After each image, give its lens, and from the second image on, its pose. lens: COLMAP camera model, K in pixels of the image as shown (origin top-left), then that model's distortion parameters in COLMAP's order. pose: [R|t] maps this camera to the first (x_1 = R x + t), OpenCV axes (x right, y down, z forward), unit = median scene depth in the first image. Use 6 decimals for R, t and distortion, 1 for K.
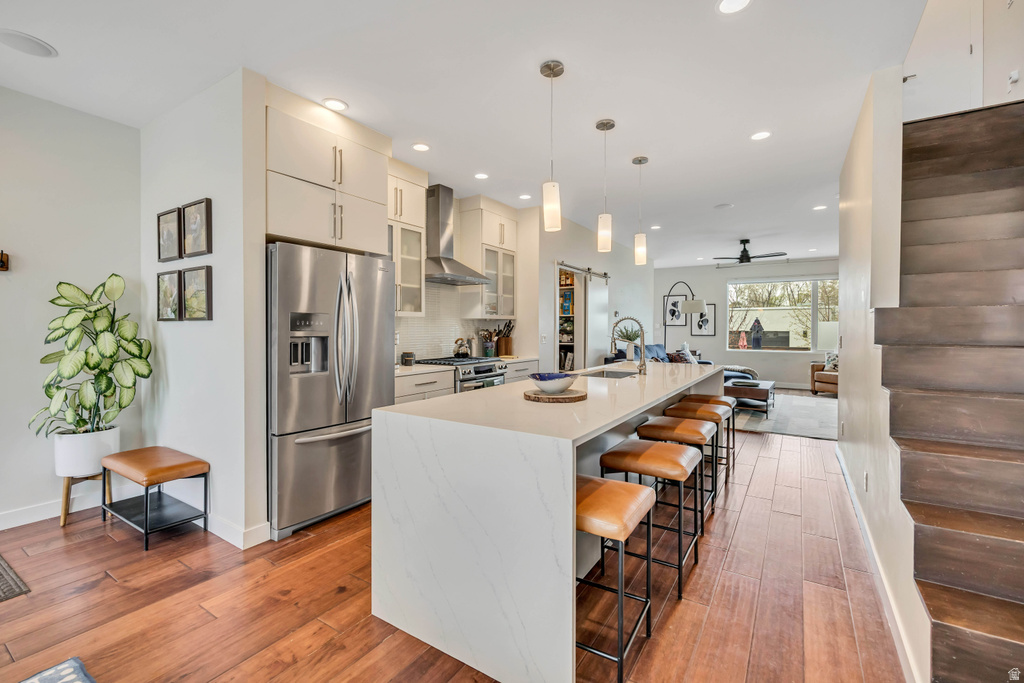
lens RADIAL K [[443.2, 0, 515.4], [0, 443.2, 335.1], [0, 0, 1]] dist [-0.005382, 0.000518]
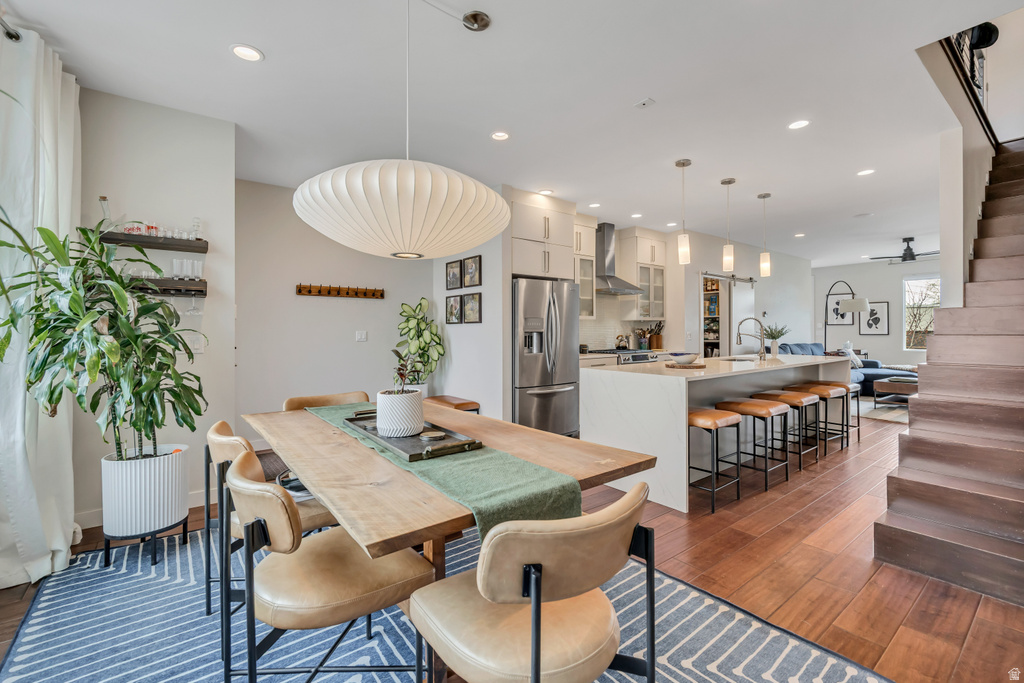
lens RADIAL K [[443.2, 0, 511.8], [0, 443.2, 329.4], [0, 0, 1]] dist [-0.005382, 0.000518]
pose [[0.940764, -0.006123, -0.339005, 0.020628], [-0.000037, 0.999835, -0.018161, 0.014692], [0.339061, 0.017098, 0.940609, -0.381681]]
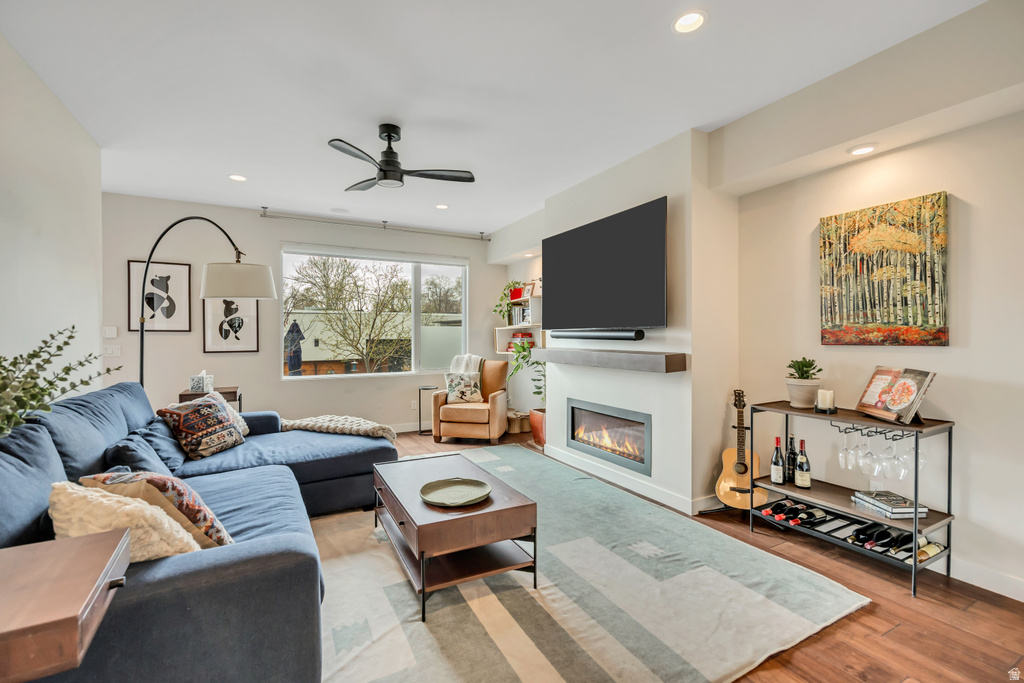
lens RADIAL K [[443.2, 0, 518.2], [0, 443.2, 340.4], [0, 0, 1]] dist [-0.005382, 0.000518]
pose [[0.469974, -0.005885, 0.882661, 0.325406], [0.014445, 0.999895, -0.001024, -0.015858], [-0.882562, 0.013231, 0.470010, 1.120343]]
